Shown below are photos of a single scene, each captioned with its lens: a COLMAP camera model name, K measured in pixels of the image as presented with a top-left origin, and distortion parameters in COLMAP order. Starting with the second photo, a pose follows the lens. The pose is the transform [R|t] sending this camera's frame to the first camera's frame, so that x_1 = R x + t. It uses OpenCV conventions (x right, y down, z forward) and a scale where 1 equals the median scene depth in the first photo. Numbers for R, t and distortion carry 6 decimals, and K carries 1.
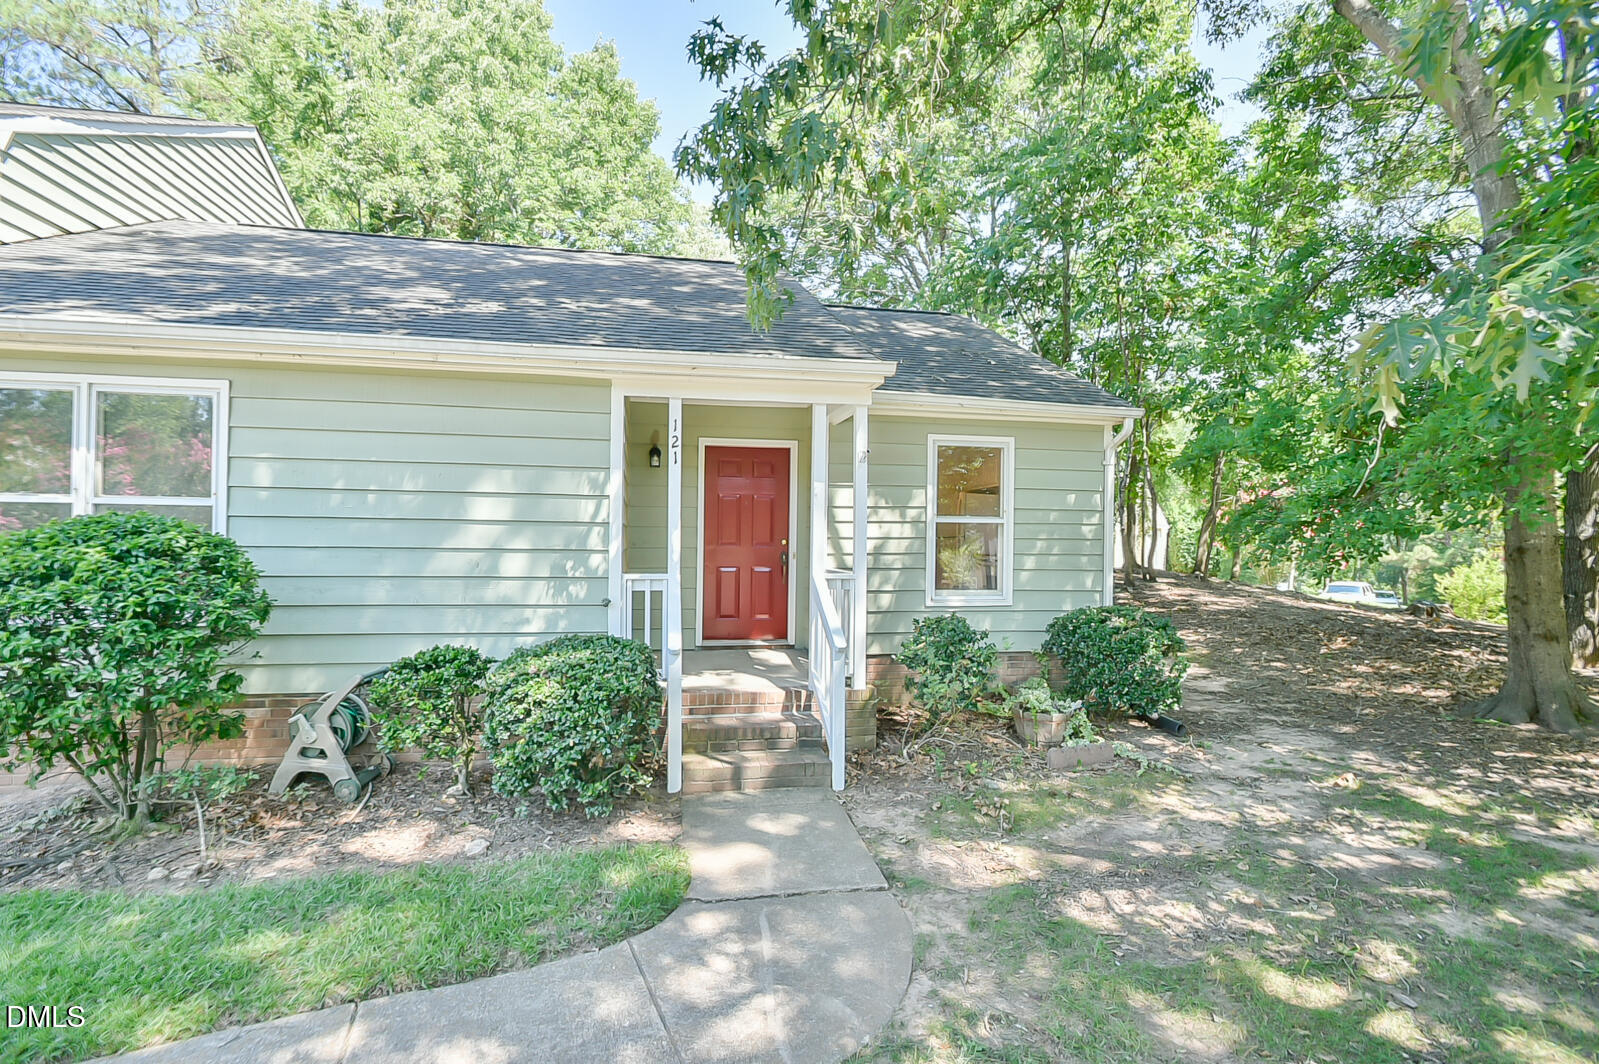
lens RADIAL K [[753.7, 0, 796.7], [0, 753.7, 531.2], [0, 0, 1]] dist [-0.006032, -0.000652]
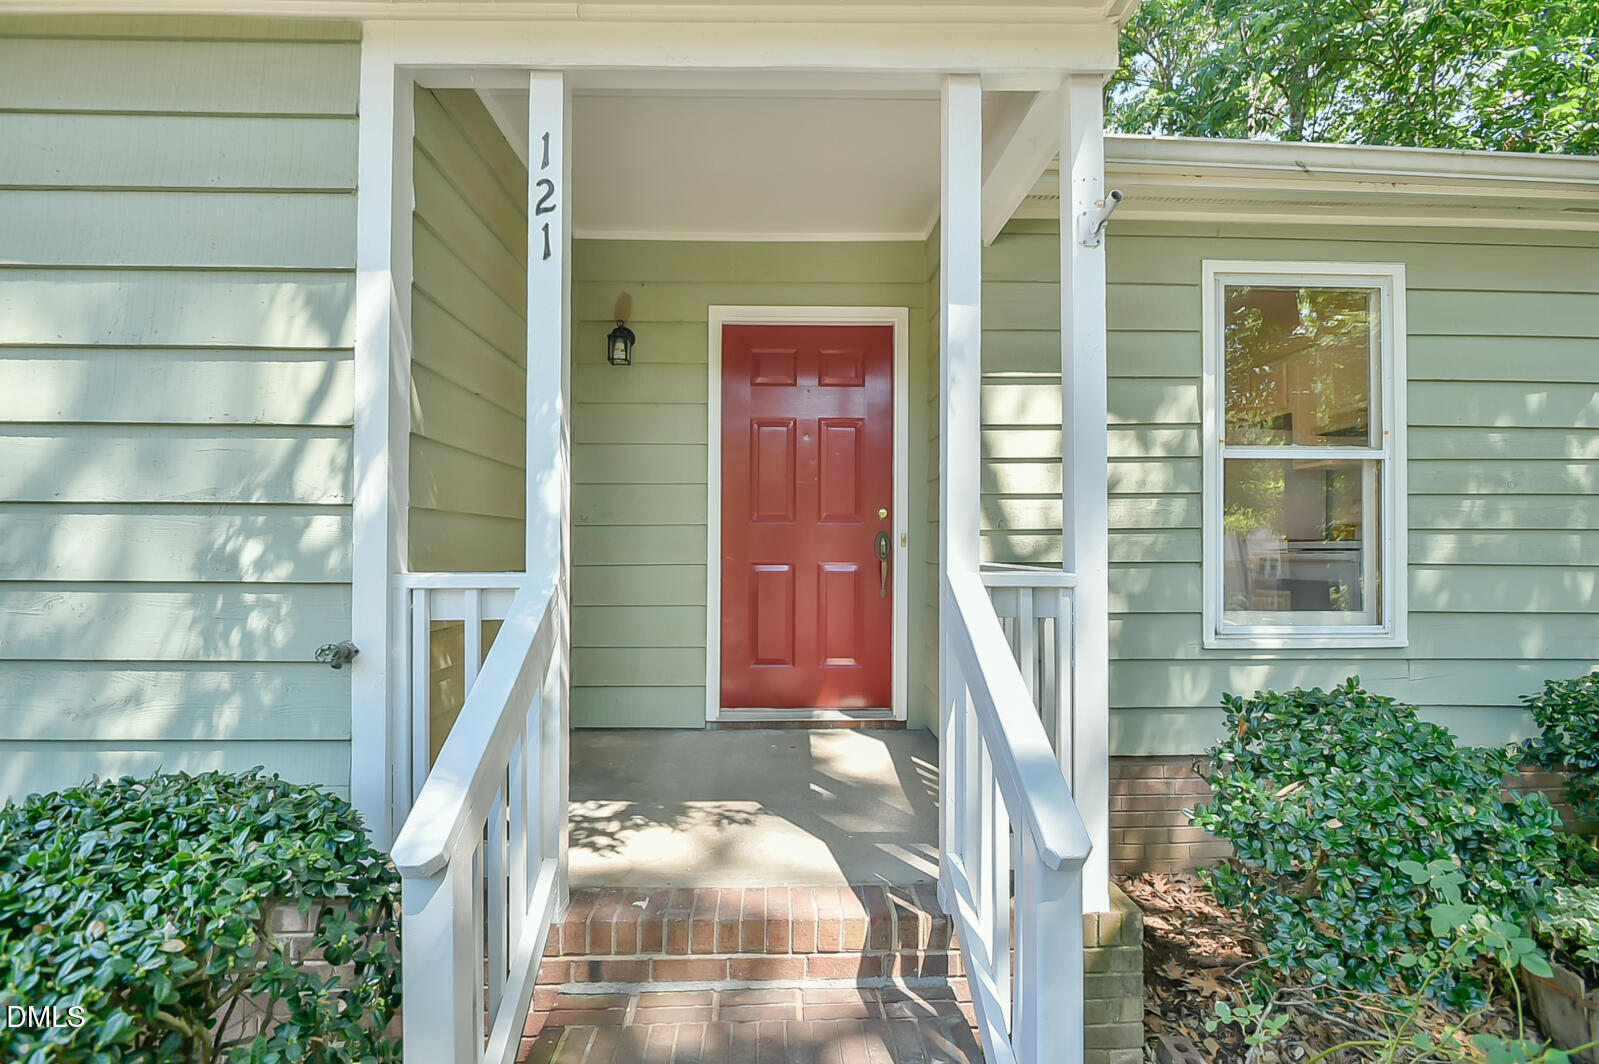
lens RADIAL K [[753.7, 0, 798.2], [0, 753.7, 537.8], [0, 0, 1]] dist [-0.006032, -0.000652]
pose [[0.987357, -0.012174, -0.158045, 0.007986], [0.011789, 0.999925, -0.003376, 0.038208], [0.158074, 0.001470, 0.987426, 0.593302]]
